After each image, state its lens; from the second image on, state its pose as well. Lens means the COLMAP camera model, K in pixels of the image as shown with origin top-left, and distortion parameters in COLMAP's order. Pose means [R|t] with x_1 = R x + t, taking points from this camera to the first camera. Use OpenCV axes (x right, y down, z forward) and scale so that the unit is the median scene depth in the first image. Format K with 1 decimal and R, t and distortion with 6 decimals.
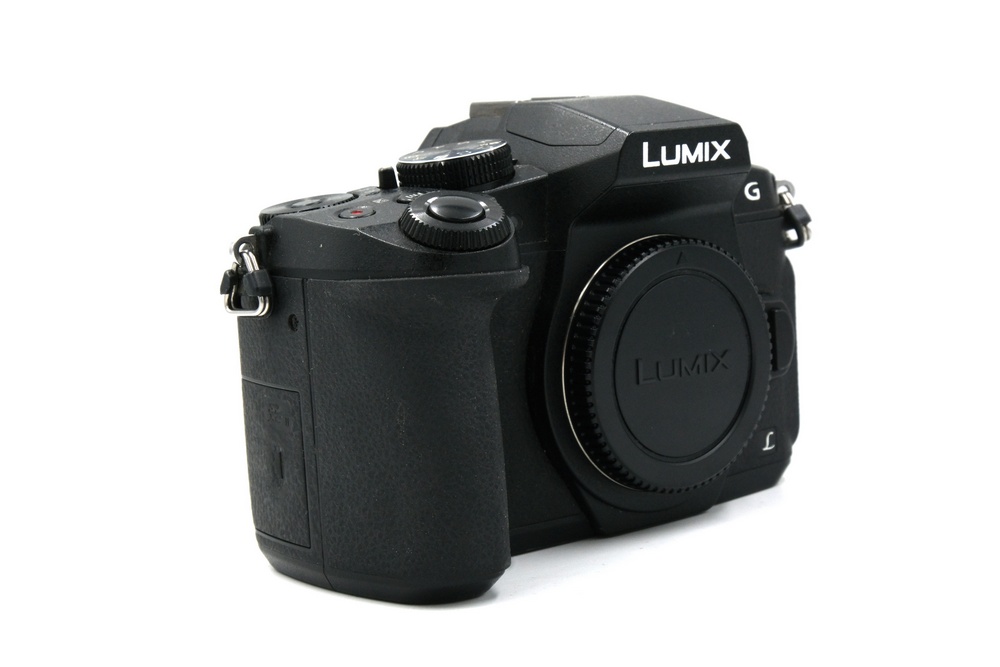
lens RADIAL K [[1991.5, 0, 499.4], [0, 1991.5, 339.4], [0, 0, 1]] dist [0.401811, 0.000000]
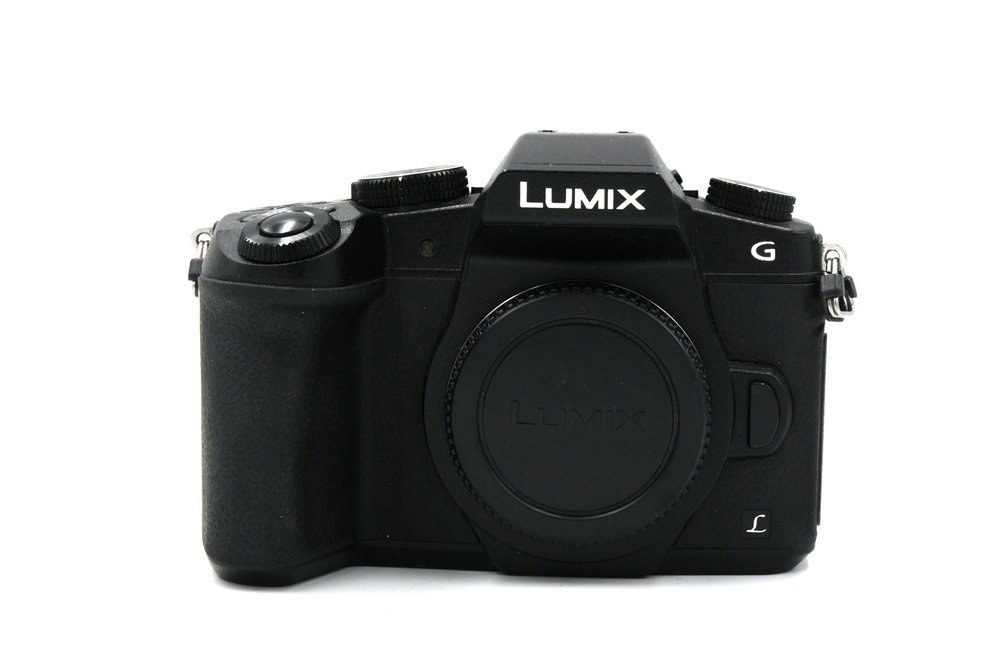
lens RADIAL K [[1991.5, 0, 499.6], [0, 1991.5, 329.5], [0, 0, 1]] dist [0.401811, 0.000000]
pose [[0.805293, 0.141022, -0.575860, 0.623498], [-0.146509, 0.988510, 0.037194, -0.060377], [0.574489, 0.054417, 0.816702, 0.196611]]
